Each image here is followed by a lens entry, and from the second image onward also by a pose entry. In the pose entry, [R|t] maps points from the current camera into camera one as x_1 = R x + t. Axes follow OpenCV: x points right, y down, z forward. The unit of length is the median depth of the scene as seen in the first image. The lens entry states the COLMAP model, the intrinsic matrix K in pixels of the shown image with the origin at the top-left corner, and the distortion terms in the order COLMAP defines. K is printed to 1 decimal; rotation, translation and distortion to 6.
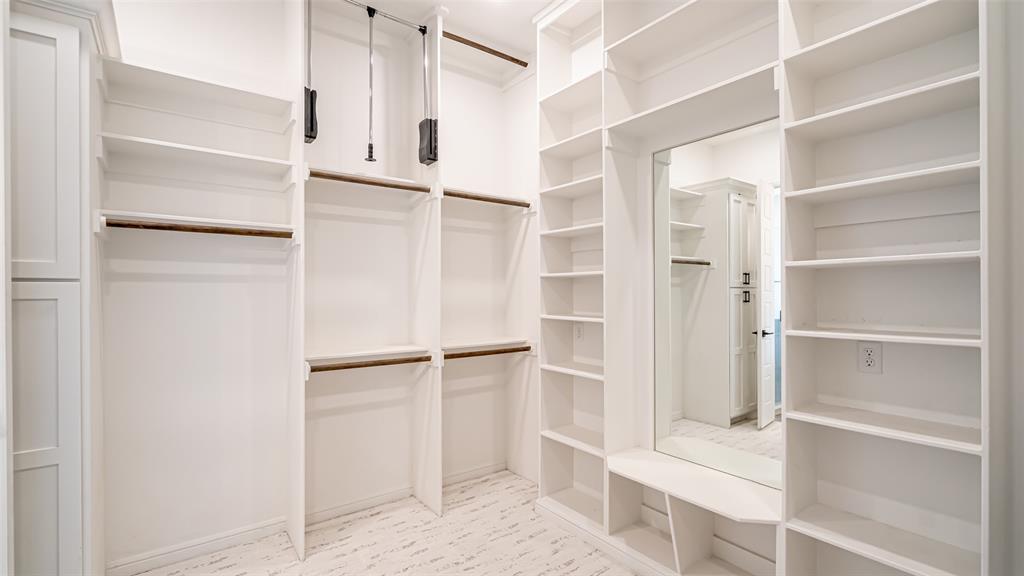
lens RADIAL K [[464.6, 0, 512.1], [0, 464.6, 292.6], [0, 0, 1]] dist [0.000069, -0.000976]
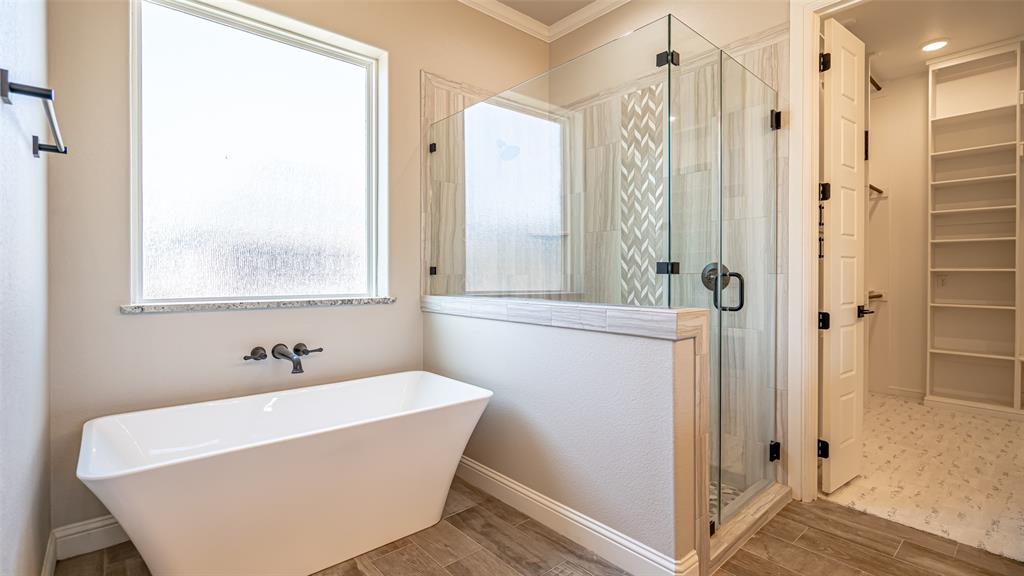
lens RADIAL K [[464.6, 0, 510.5], [0, 464.6, 279.4], [0, 0, 1]] dist [0.000069, -0.000976]
pose [[0.996790, 0.001131, 0.080056, -1.567554], [-0.002137, 0.999920, 0.012482, 0.075016], [-0.080036, -0.012613, 0.996712, -0.383281]]
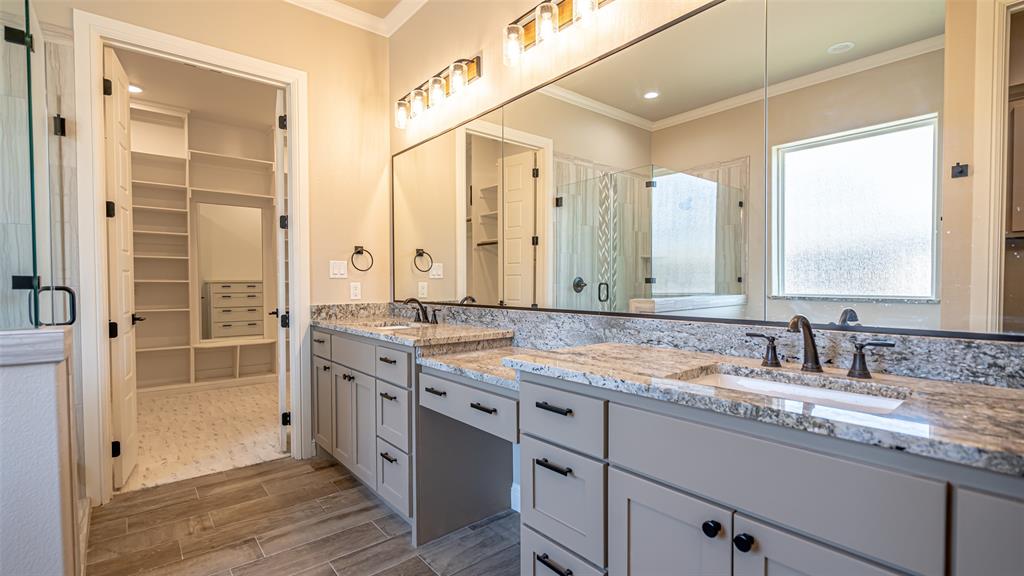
lens RADIAL K [[464.6, 0, 507.2], [0, 464.6, 293.4], [0, 0, 1]] dist [0.000069, -0.000976]
pose [[-0.058430, -0.022785, 0.998031, -1.937814], [0.000270, 0.999739, 0.022840, 0.066420], [-0.998291, 0.001604, -0.058409, -0.289891]]
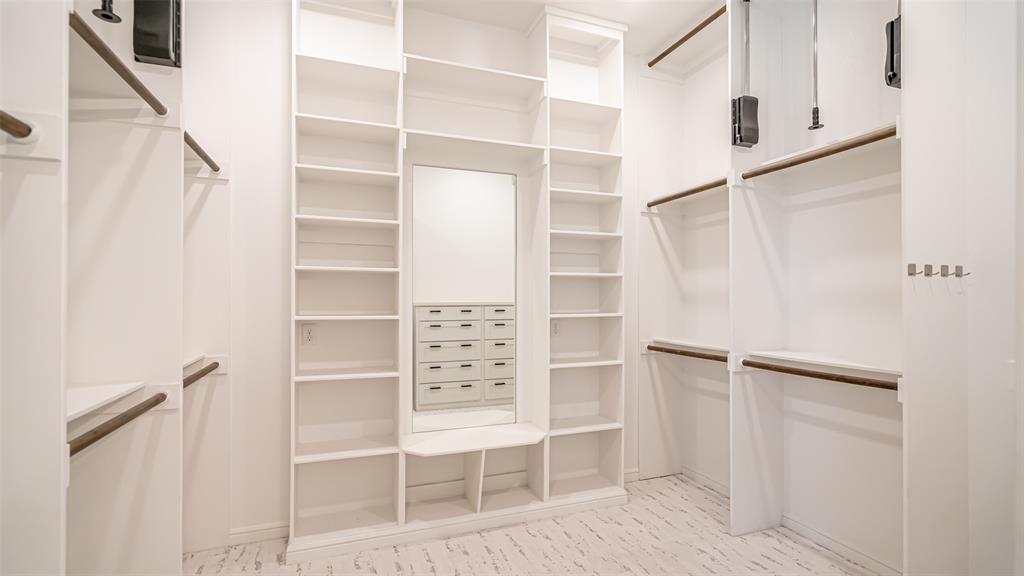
lens RADIAL K [[464.6, 0, 508.1], [0, 464.6, 294.7], [0, 0, 1]] dist [0.000069, -0.000976]
pose [[0.286283, 0.010724, 0.958085, -0.709154], [-0.003469, 0.999942, -0.010156, 0.020404], [-0.958139, -0.000416, 0.286304, 0.475666]]
